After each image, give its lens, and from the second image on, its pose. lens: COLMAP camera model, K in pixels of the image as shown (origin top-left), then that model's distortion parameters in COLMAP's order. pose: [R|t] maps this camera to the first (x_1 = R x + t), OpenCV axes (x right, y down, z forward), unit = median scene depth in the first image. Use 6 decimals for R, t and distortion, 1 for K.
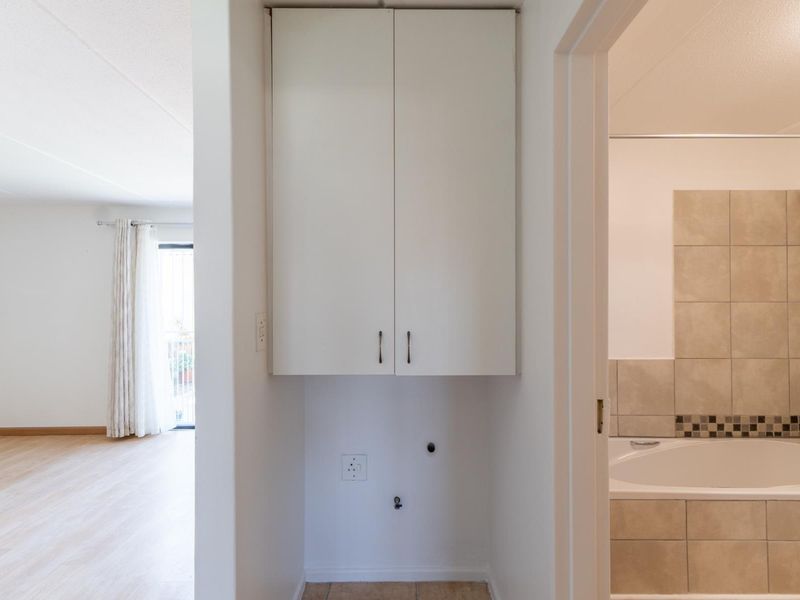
lens RADIAL K [[386.7, 0, 414.7], [0, 386.7, 302.3], [0, 0, 1]] dist [0.000399, 0.000213]
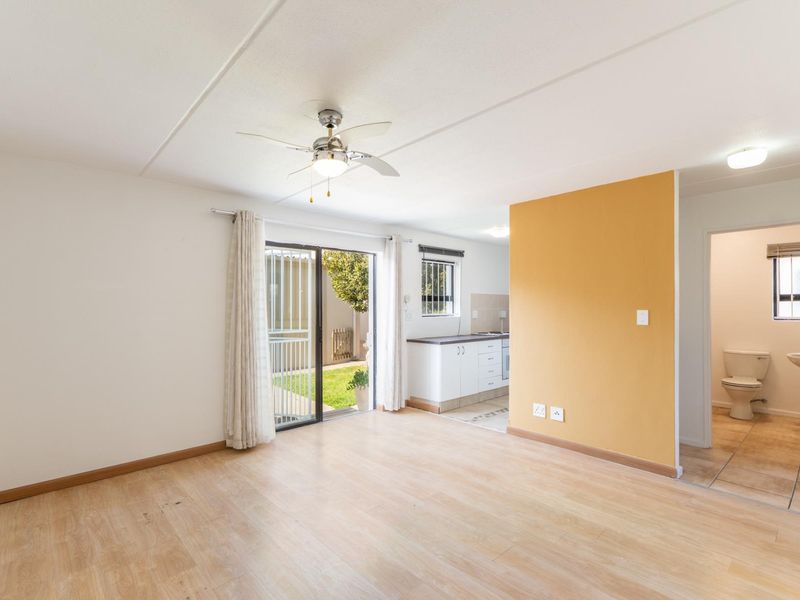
lens RADIAL K [[396.3, 0, 396.9], [0, 396.3, 304.2], [0, 0, 1]] dist [-0.000037, -0.000229]
pose [[0.750678, 0.003285, 0.660660, -1.118333], [-0.004480, 0.999990, 0.000118, 0.004640], [-0.660653, -0.003048, 0.750685, 0.057047]]
